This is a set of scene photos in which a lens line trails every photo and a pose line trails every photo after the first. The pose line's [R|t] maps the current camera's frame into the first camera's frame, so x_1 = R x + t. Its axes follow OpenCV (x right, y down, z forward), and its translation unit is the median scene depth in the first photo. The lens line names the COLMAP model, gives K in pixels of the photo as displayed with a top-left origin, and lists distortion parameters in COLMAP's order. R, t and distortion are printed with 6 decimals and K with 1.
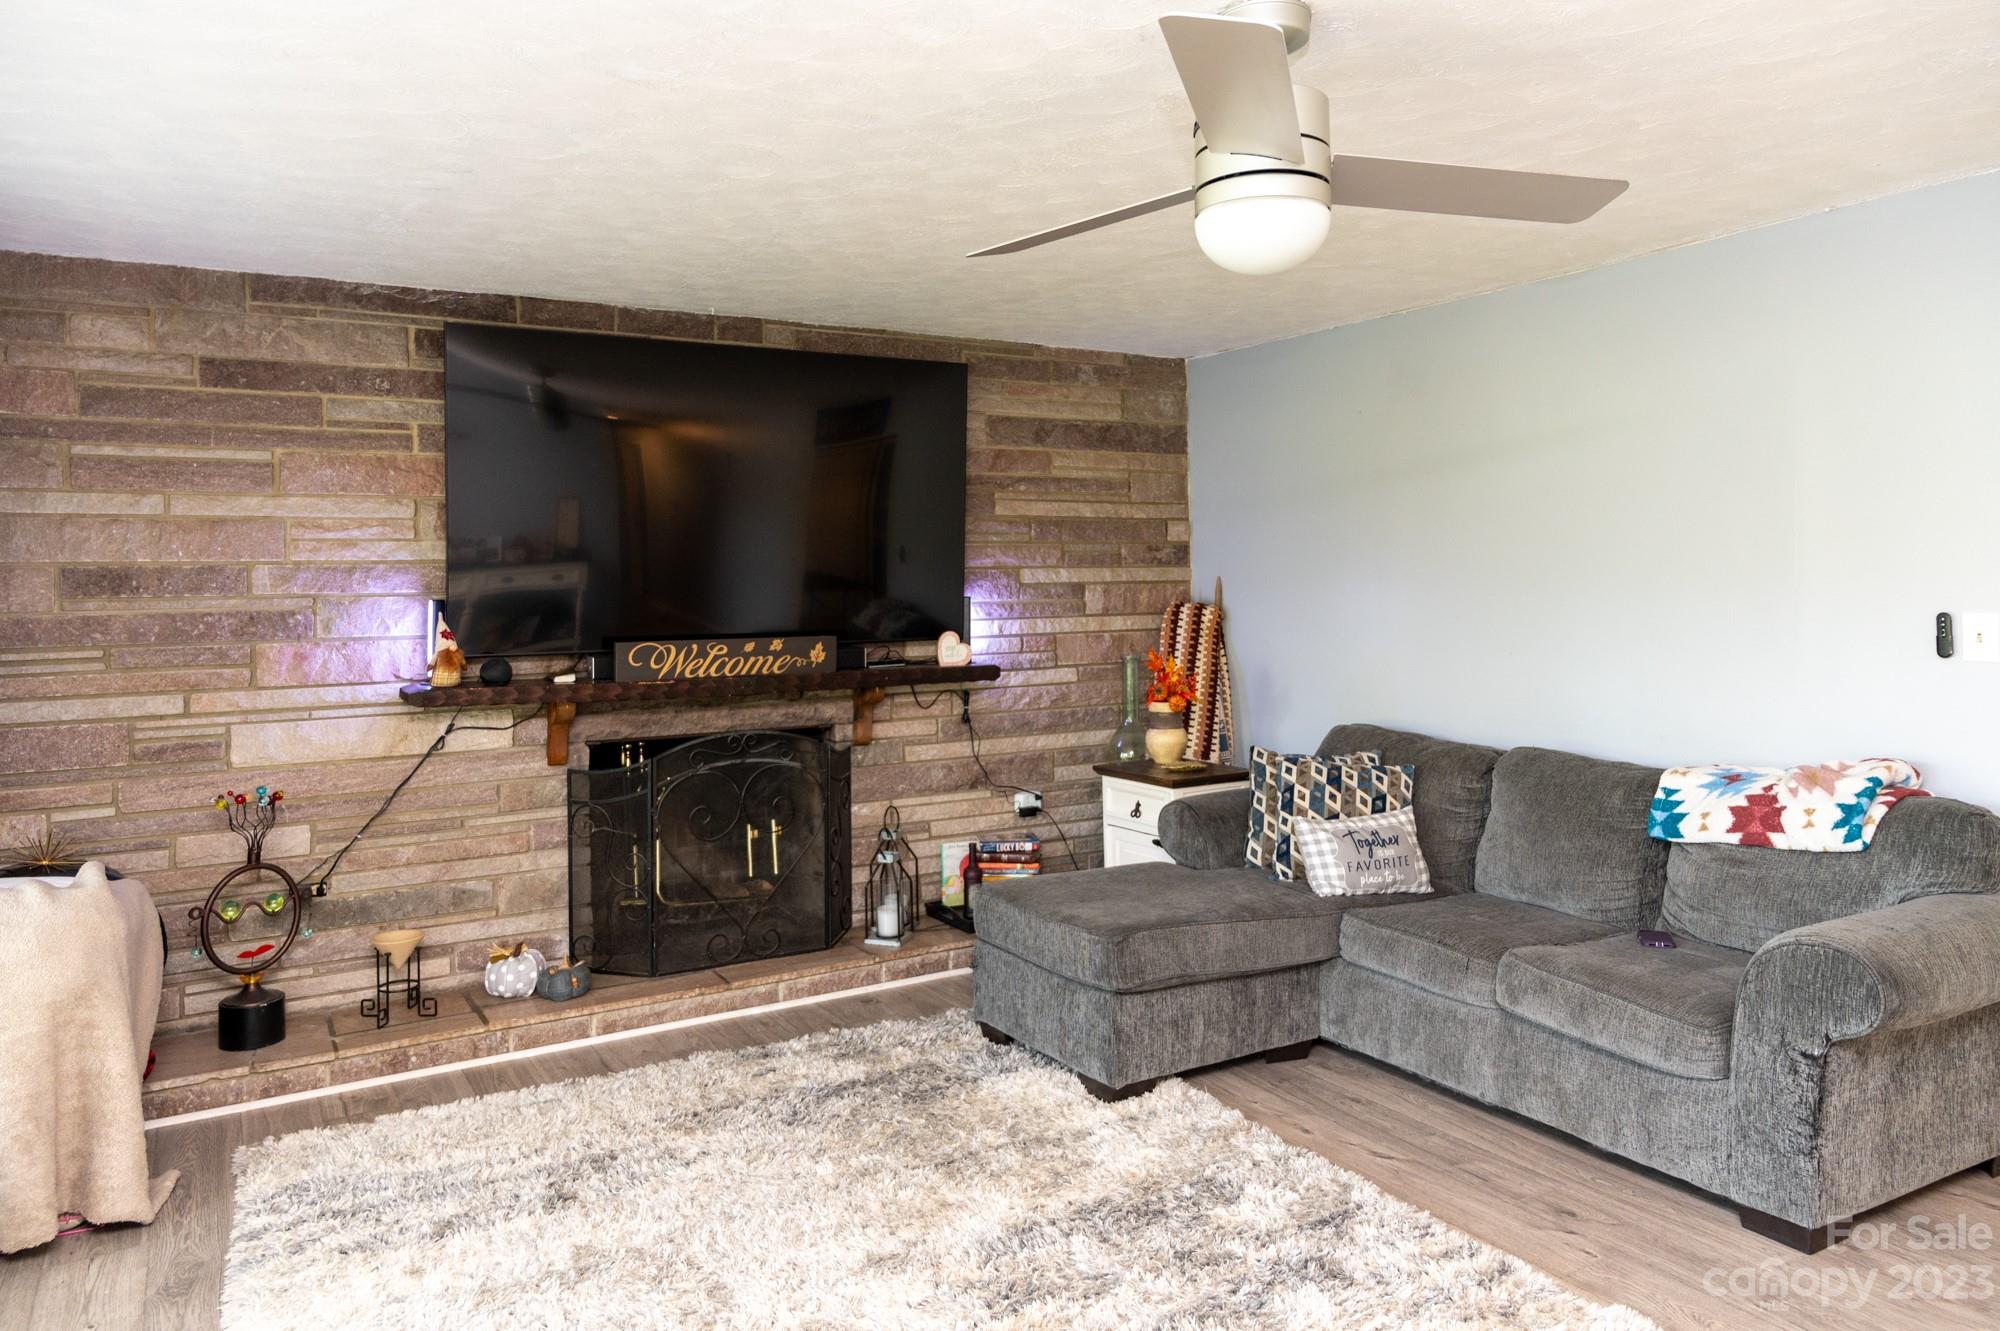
lens RADIAL K [[1345.5, 0, 1010.8], [0, 1345.5, 586.4], [0, 0, 1]] dist [-0.003082, -0.003519]
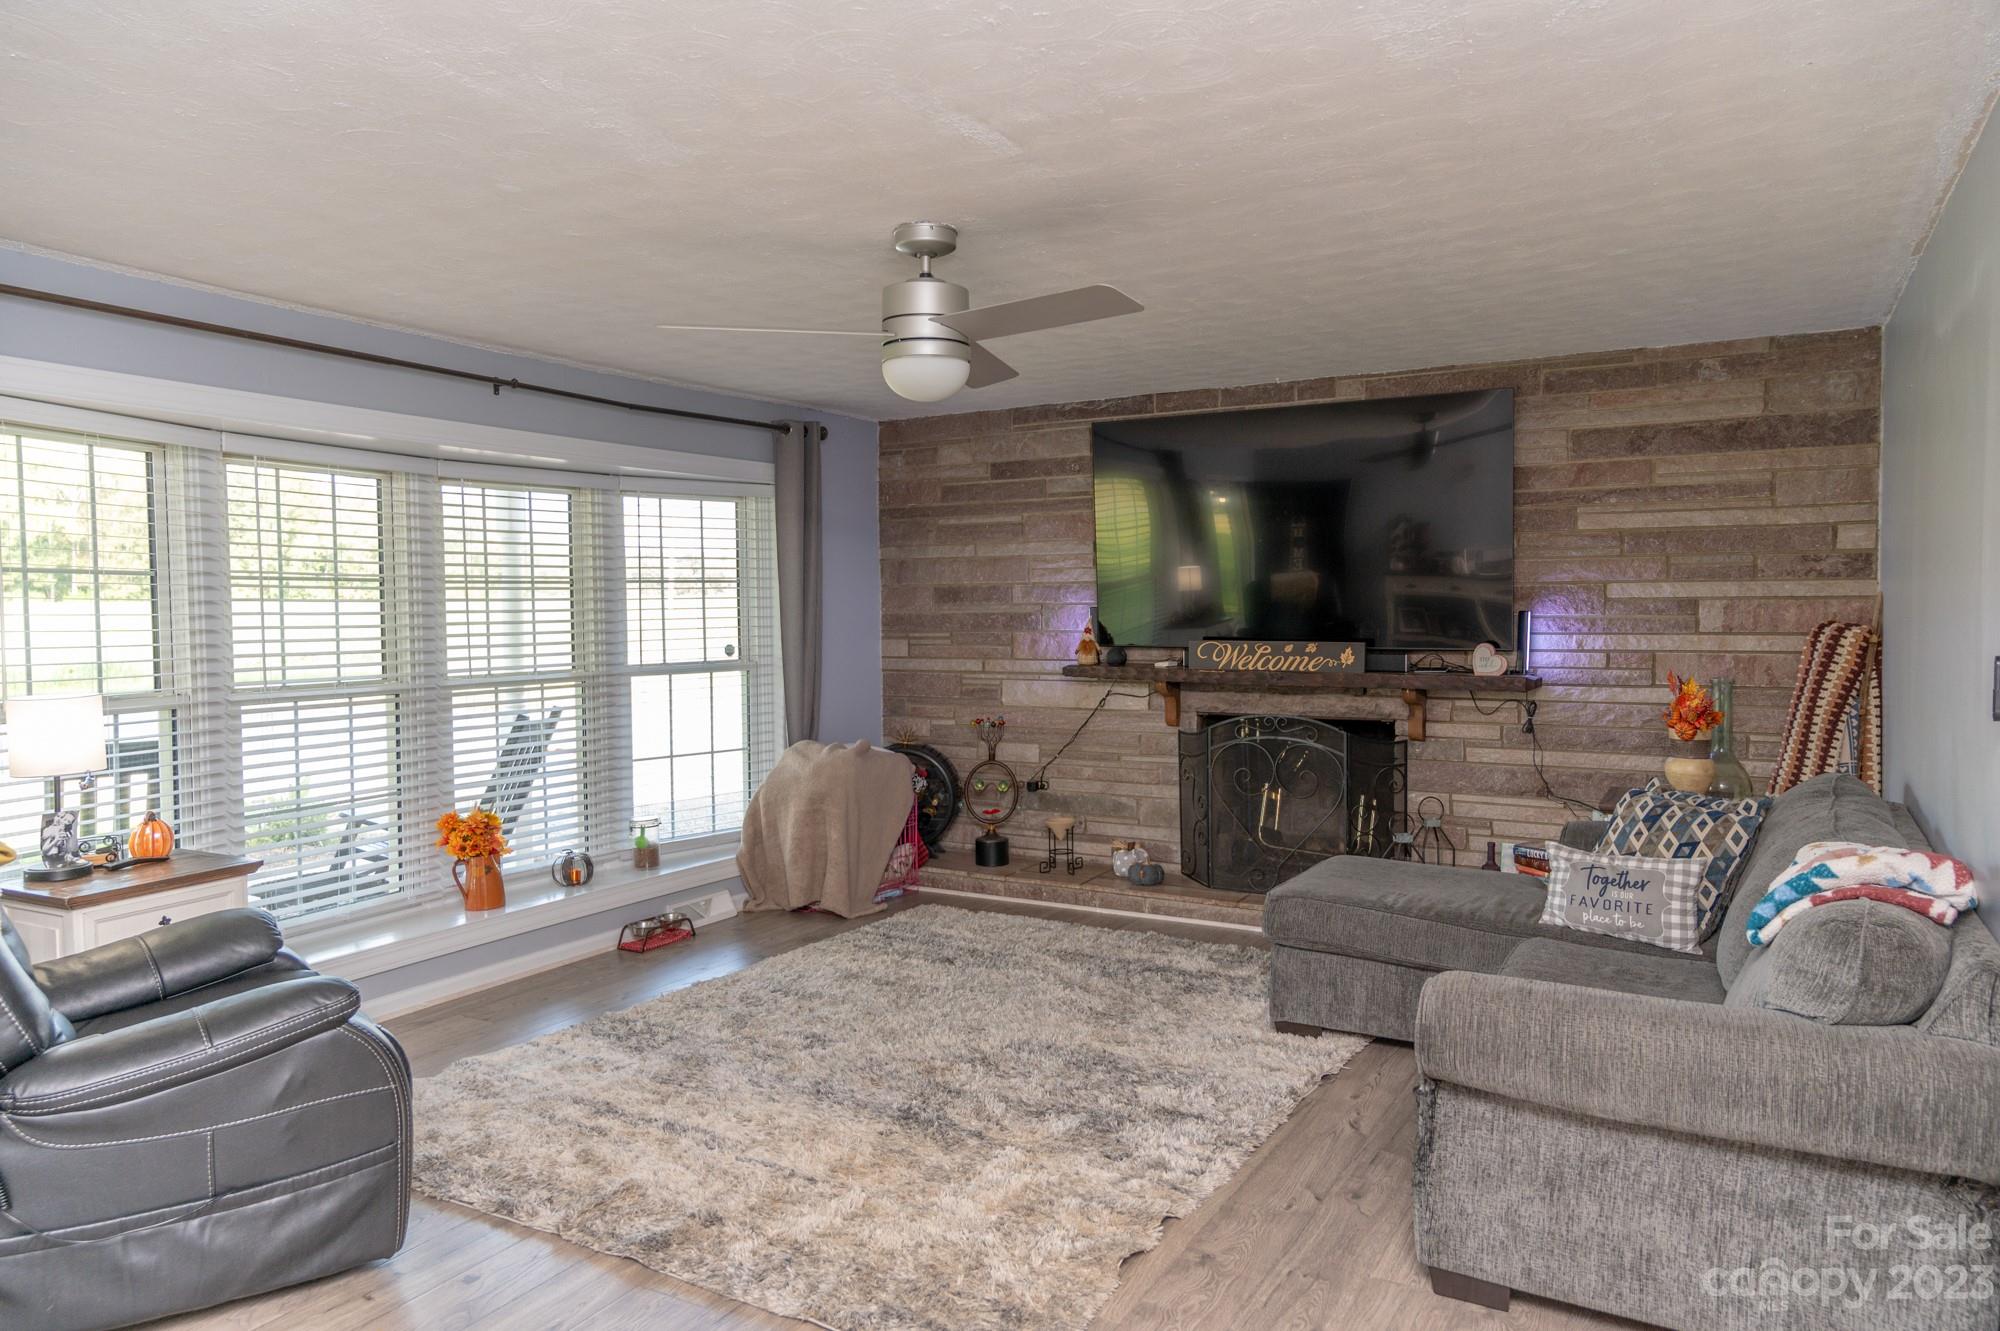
lens RADIAL K [[1345.5, 0, 1000.6], [0, 1345.5, 660.3], [0, 0, 1]] dist [-0.003082, -0.003519]
pose [[0.472523, 0.047391, -0.880043, 0.810433], [-0.002410, 0.998619, 0.052482, -0.009049], [0.881315, -0.022678, 0.471985, 0.178088]]
